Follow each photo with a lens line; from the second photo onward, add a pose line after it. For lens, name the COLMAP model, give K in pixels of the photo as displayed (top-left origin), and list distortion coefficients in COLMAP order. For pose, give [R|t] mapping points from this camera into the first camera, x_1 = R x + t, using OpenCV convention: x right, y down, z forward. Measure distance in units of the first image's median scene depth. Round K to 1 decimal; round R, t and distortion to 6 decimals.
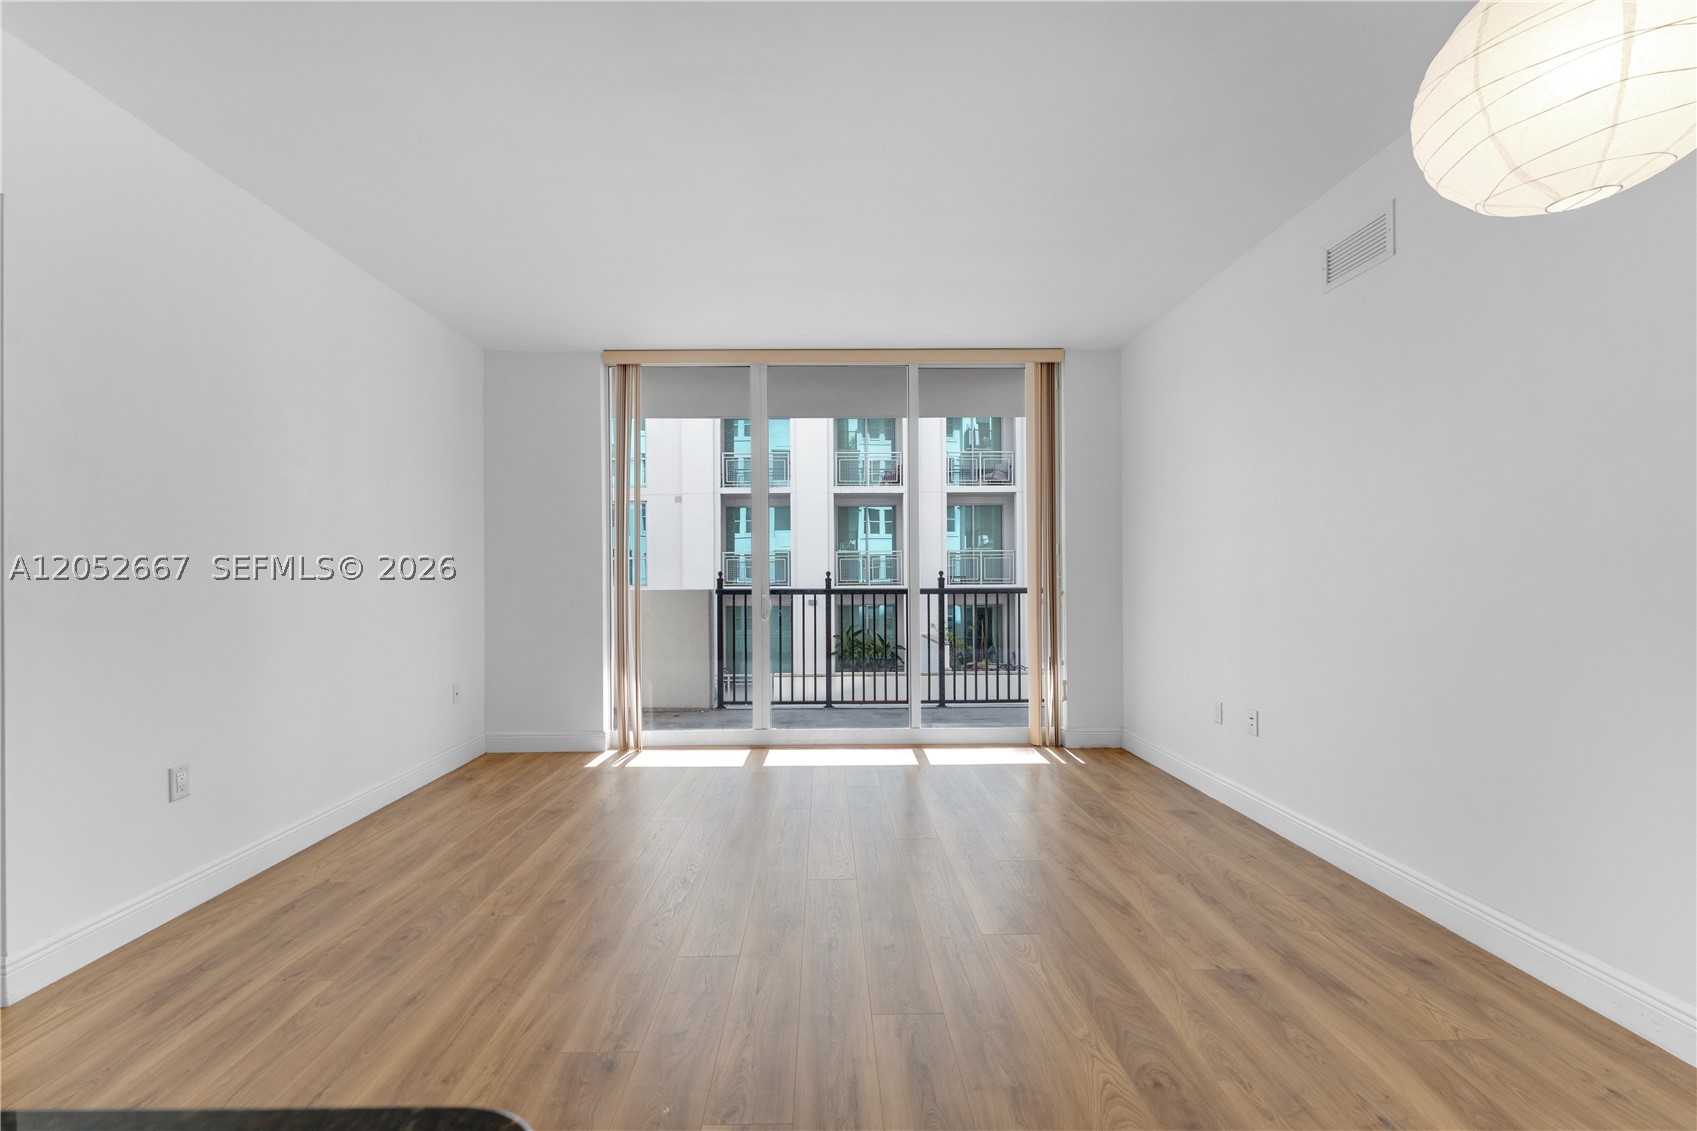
lens RADIAL K [[682.7, 0, 828.6], [0, 682.7, 569.7], [0, 0, 1]] dist [0.000782, 0.000029]
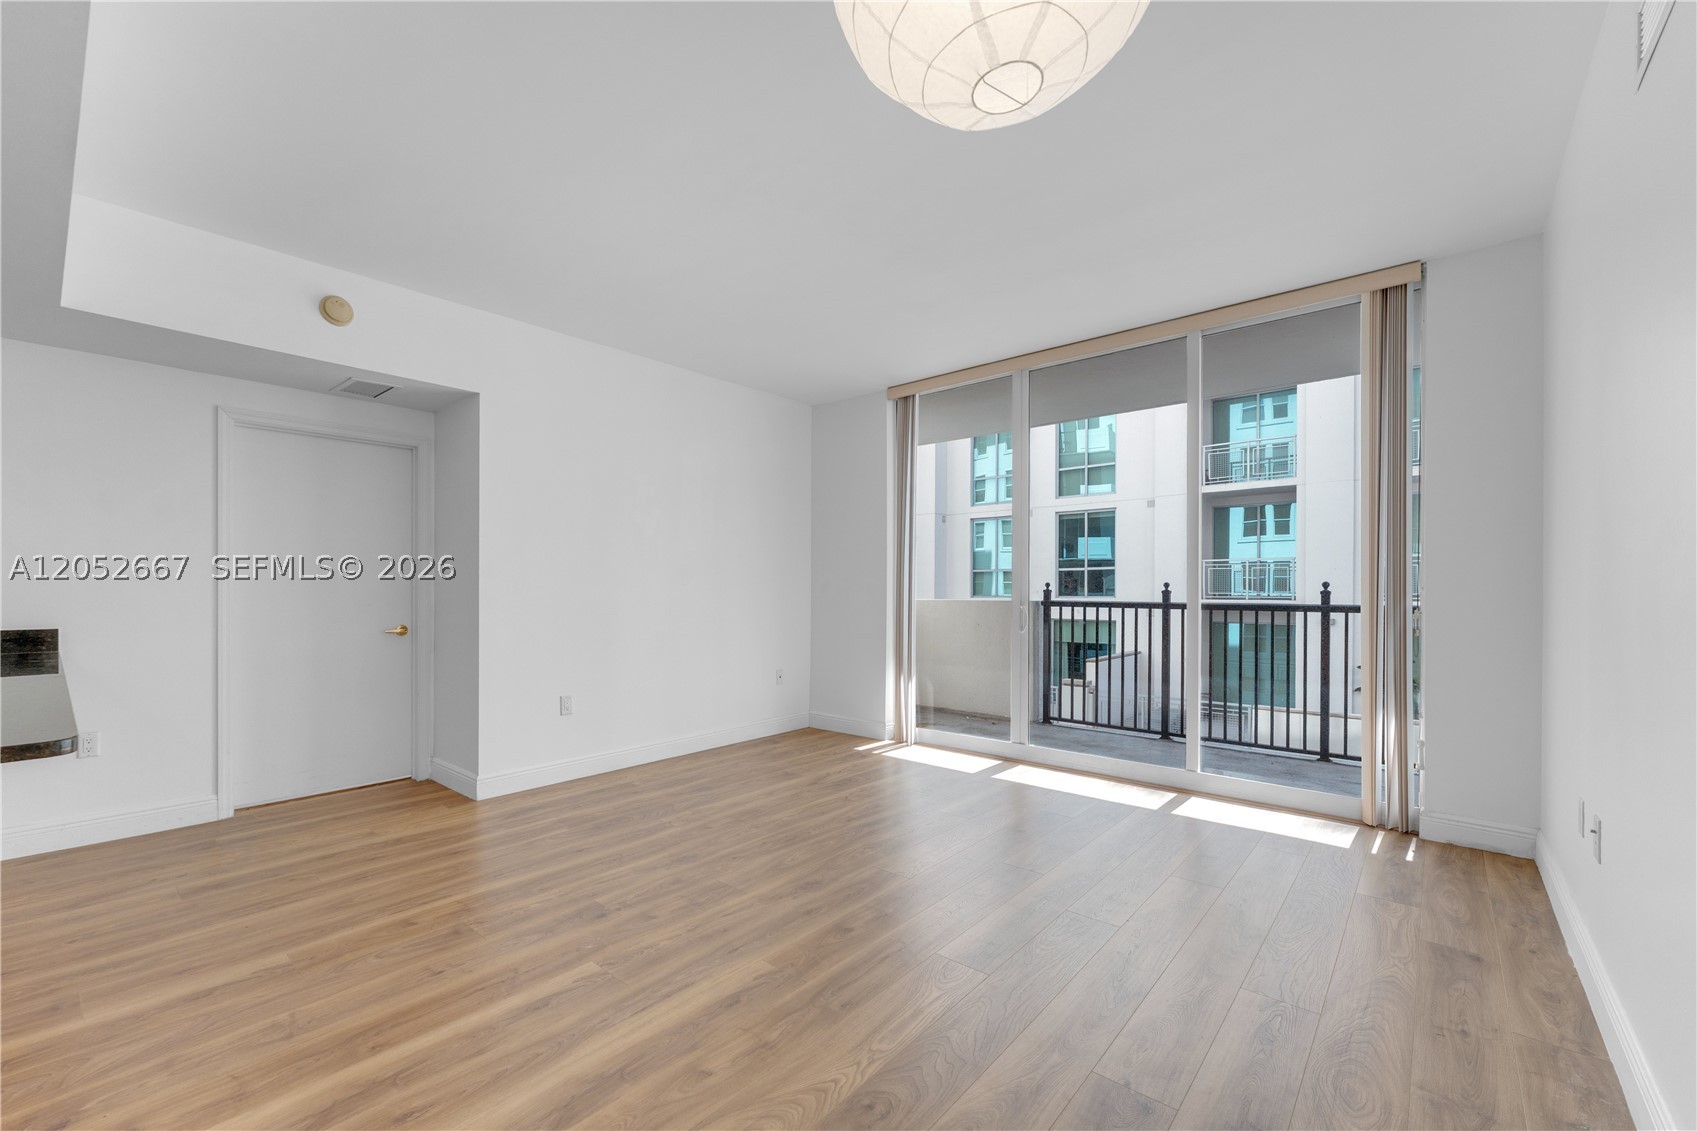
lens RADIAL K [[689.3, 0, 827.1], [0, 689.3, 590.4], [0, 0, 1]] dist [0.002349, -0.000576]
pose [[0.741196, 0.007114, -0.671251, 0.385942], [0.002474, 0.999908, 0.013329, -0.001062], [0.671284, -0.011540, 0.741110, 0.081874]]
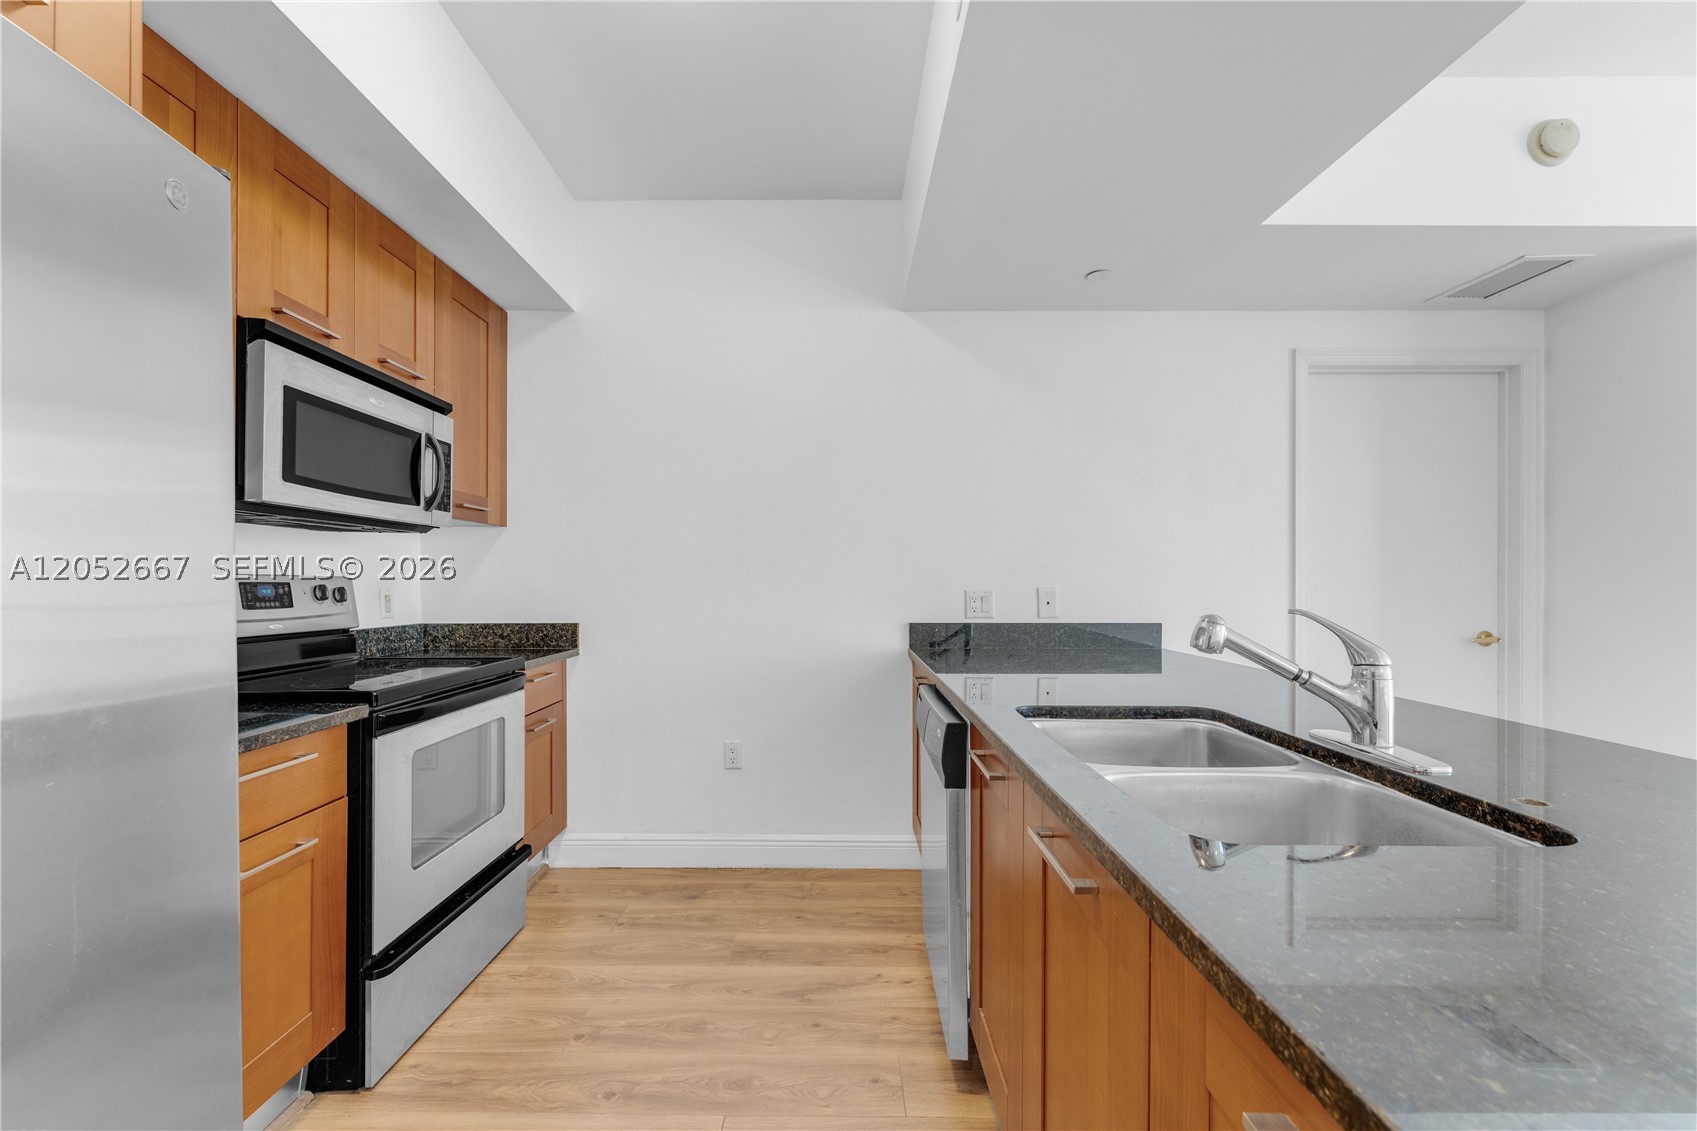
lens RADIAL K [[689.3, 0, 837.9], [0, 689.3, 584.7], [0, 0, 1]] dist [0.002349, -0.000576]
pose [[-0.009526, 0.013315, -0.999866, -0.024027], [0.013080, 0.999827, 0.013190, -0.002400], [0.999869, -0.012952, -0.009699, -0.211603]]
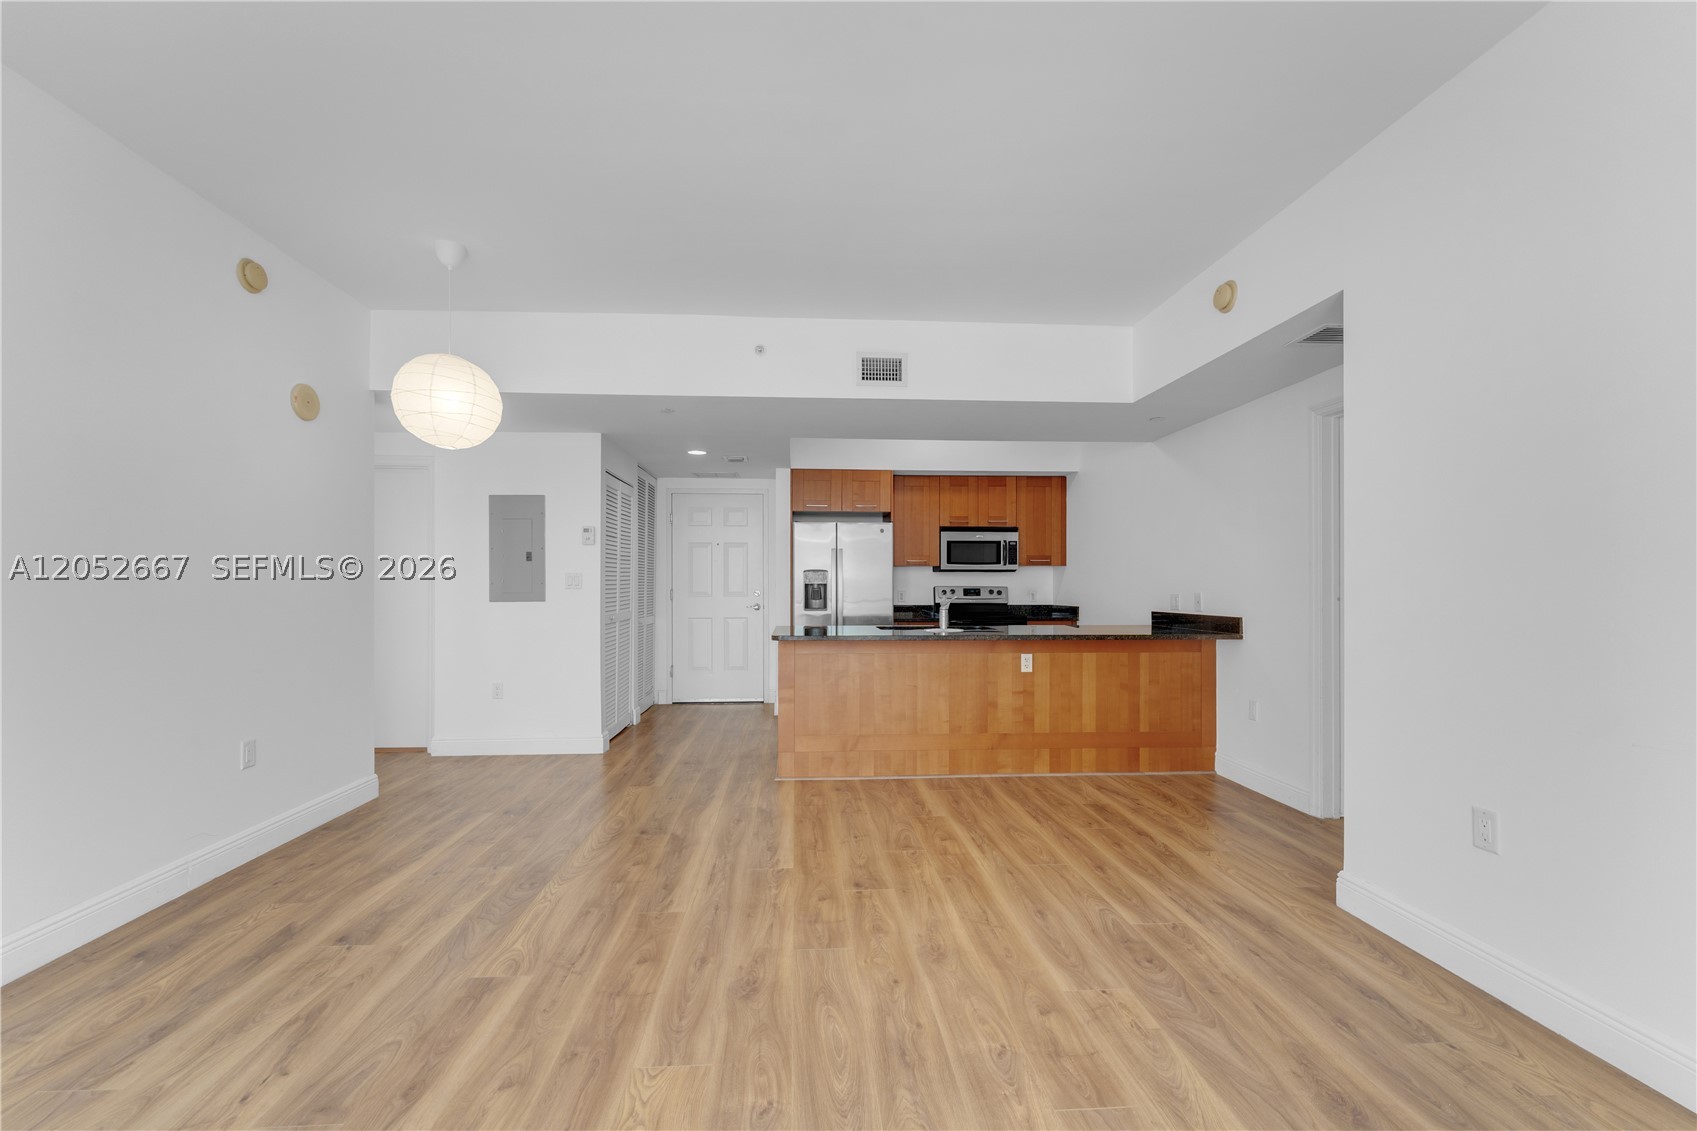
lens RADIAL K [[682.7, 0, 828.6], [0, 682.7, 587.0], [0, 0, 1]] dist [0.000782, 0.000029]
pose [[-0.999085, 0.006803, -0.042236, -0.068495], [0.007411, 0.999871, -0.014273, 0.013243], [0.042133, -0.014573, -0.999006, 0.970393]]
